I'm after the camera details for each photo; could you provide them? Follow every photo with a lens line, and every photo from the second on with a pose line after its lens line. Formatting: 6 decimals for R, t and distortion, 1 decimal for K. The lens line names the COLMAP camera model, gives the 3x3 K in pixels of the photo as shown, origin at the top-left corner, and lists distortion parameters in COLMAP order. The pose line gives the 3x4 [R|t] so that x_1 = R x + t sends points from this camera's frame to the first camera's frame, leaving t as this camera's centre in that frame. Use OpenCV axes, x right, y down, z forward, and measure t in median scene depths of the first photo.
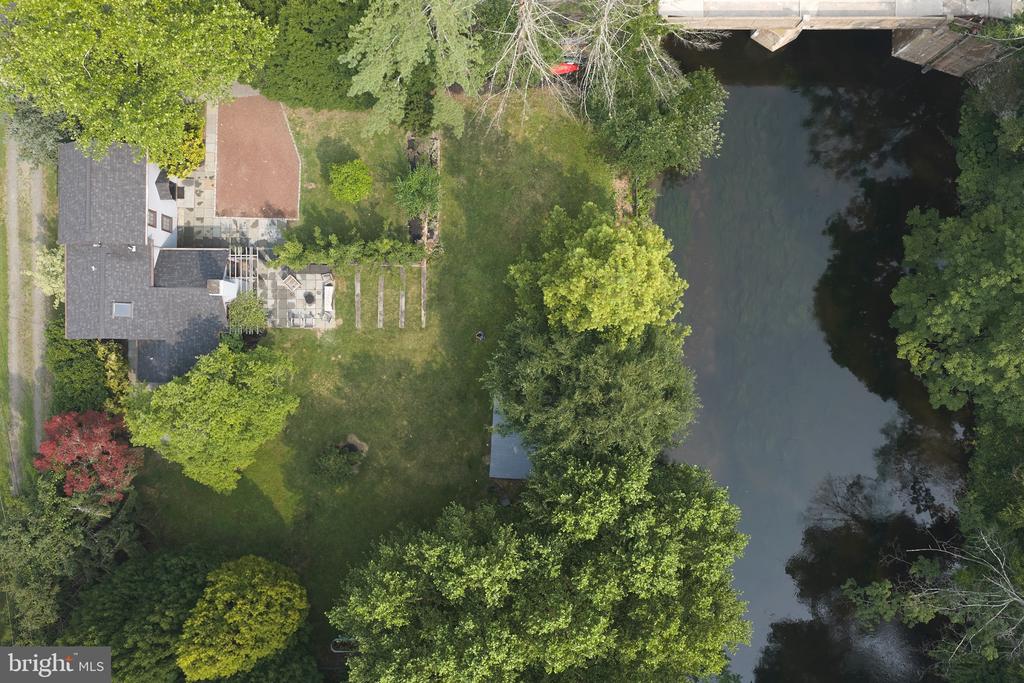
lens RADIAL K [[841.0, 0, 511.3], [0, 841.0, 351.2], [0, 0, 1]] dist [0.008618, -0.010882]
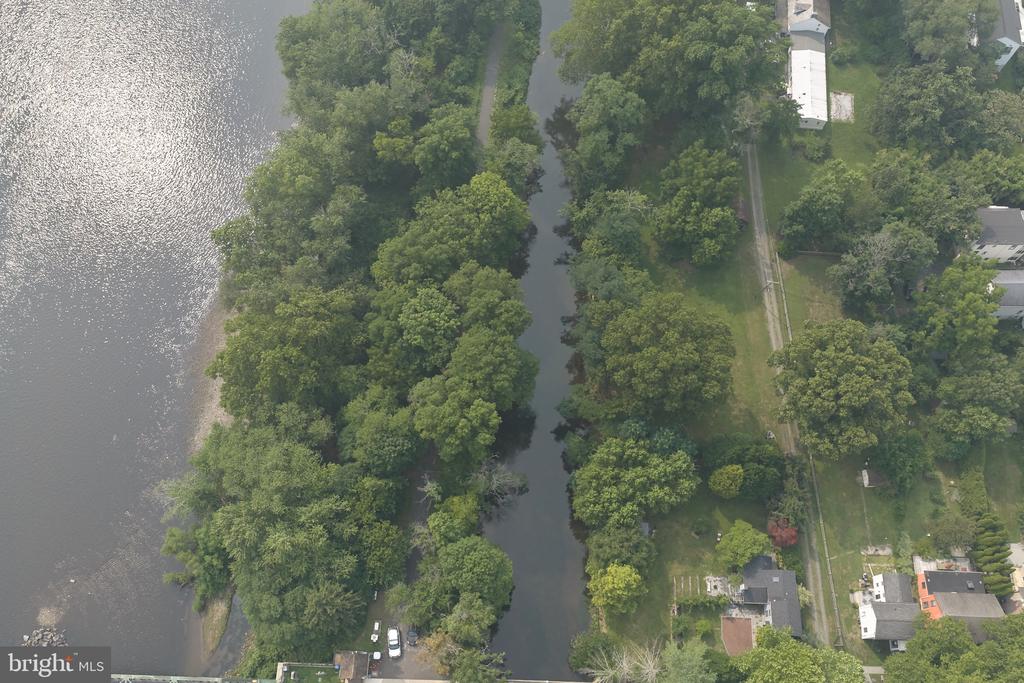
lens RADIAL K [[841.0, 0, 511.3], [0, 841.0, 351.2], [0, 0, 1]] dist [0.008618, -0.010882]
pose [[-0.999685, -0.014310, 0.020602, 0.457470], [0.020984, -0.927088, 0.374256, -0.456748], [0.013744, 0.374570, 0.927097, -2.209081]]
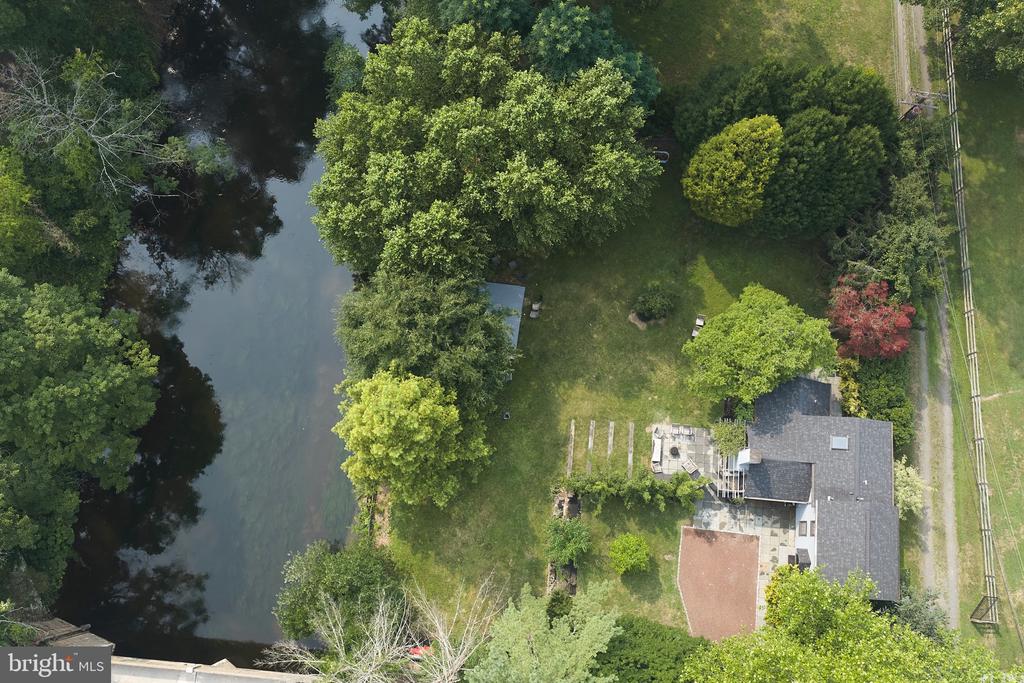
lens RADIAL K [[841.0, 0, 511.3], [0, 841.0, 351.2], [0, 0, 1]] dist [0.008618, -0.010882]
pose [[-0.996341, -0.076891, 0.037314, -0.065904], [0.082930, -0.975340, 0.204534, -0.200158], [0.020667, 0.206880, 0.978148, -0.120105]]
